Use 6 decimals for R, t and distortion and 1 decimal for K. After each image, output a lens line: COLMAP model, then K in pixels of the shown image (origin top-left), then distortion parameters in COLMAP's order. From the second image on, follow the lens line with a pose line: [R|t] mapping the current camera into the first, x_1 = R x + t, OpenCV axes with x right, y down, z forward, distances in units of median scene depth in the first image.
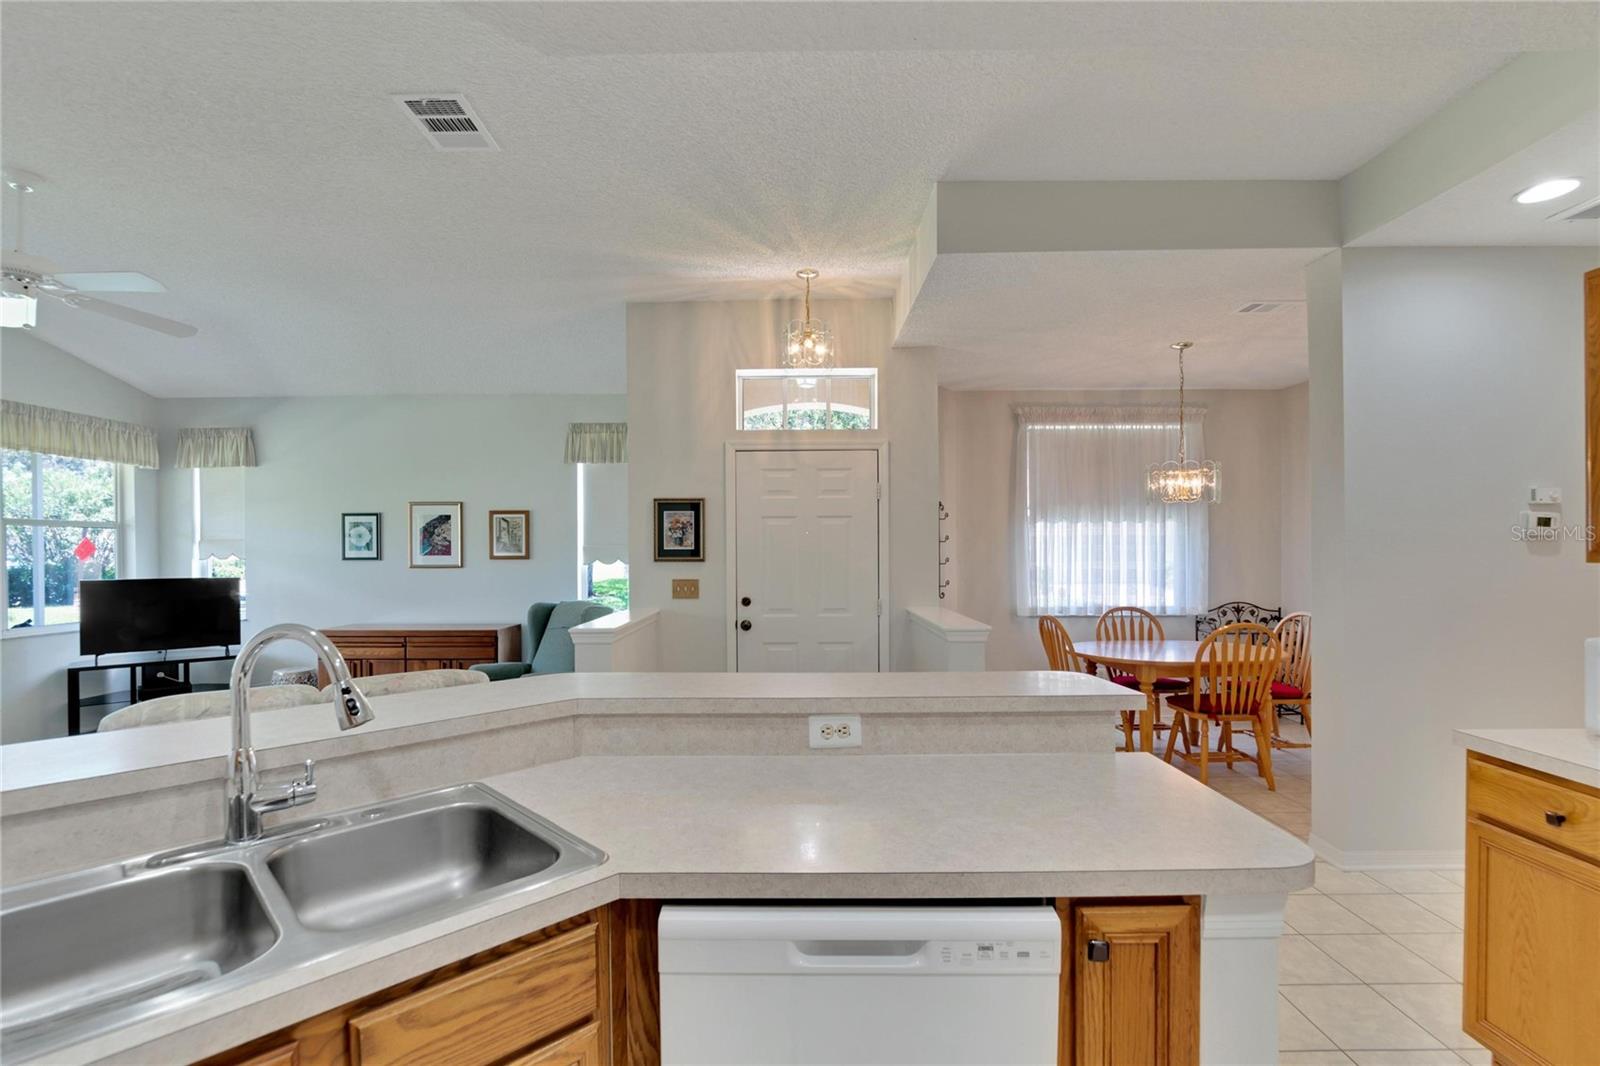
lens RADIAL K [[705.7, 0, 760.4], [0, 705.7, 549.5], [0, 0, 1]] dist [-0.015828, 0.000300]
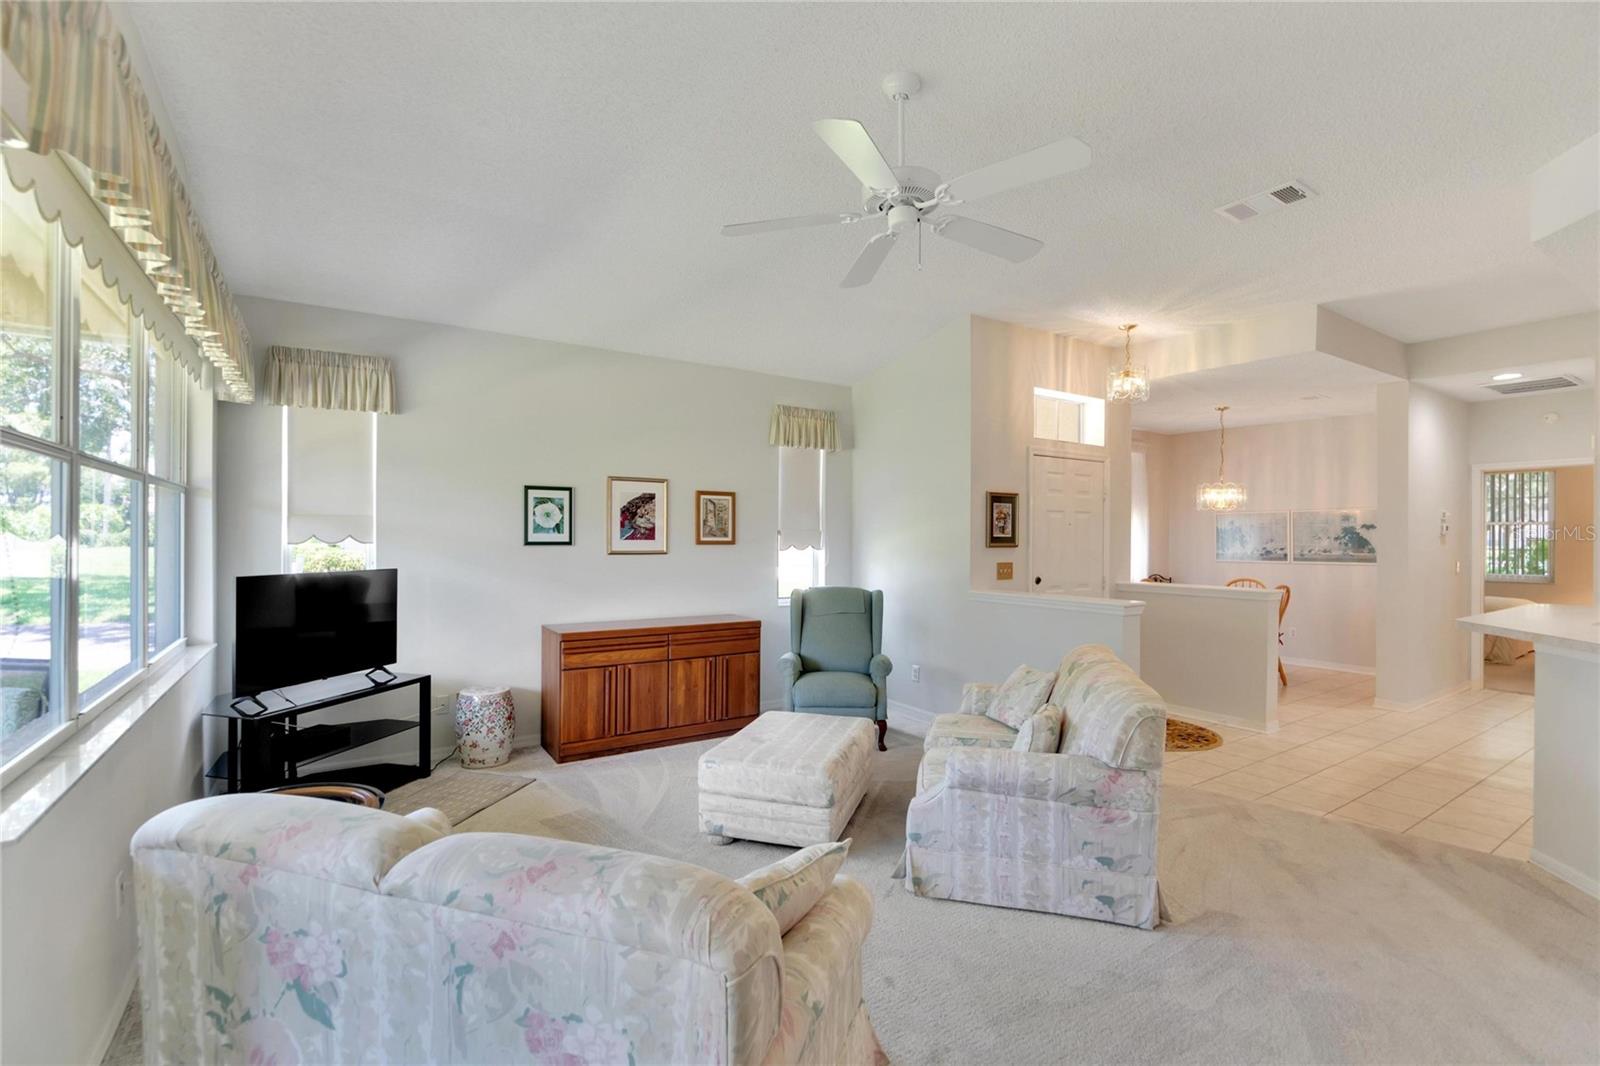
lens RADIAL K [[707.8, 0, 799.0], [0, 707.8, 530.1], [0, 0, 1]] dist [-0.015390, 0.000591]
pose [[0.829889, 0.013903, 0.557755, -0.781667], [-0.010415, 0.999901, -0.009429, 0.002608], [-0.557831, 0.002016, 0.829952, 0.173483]]
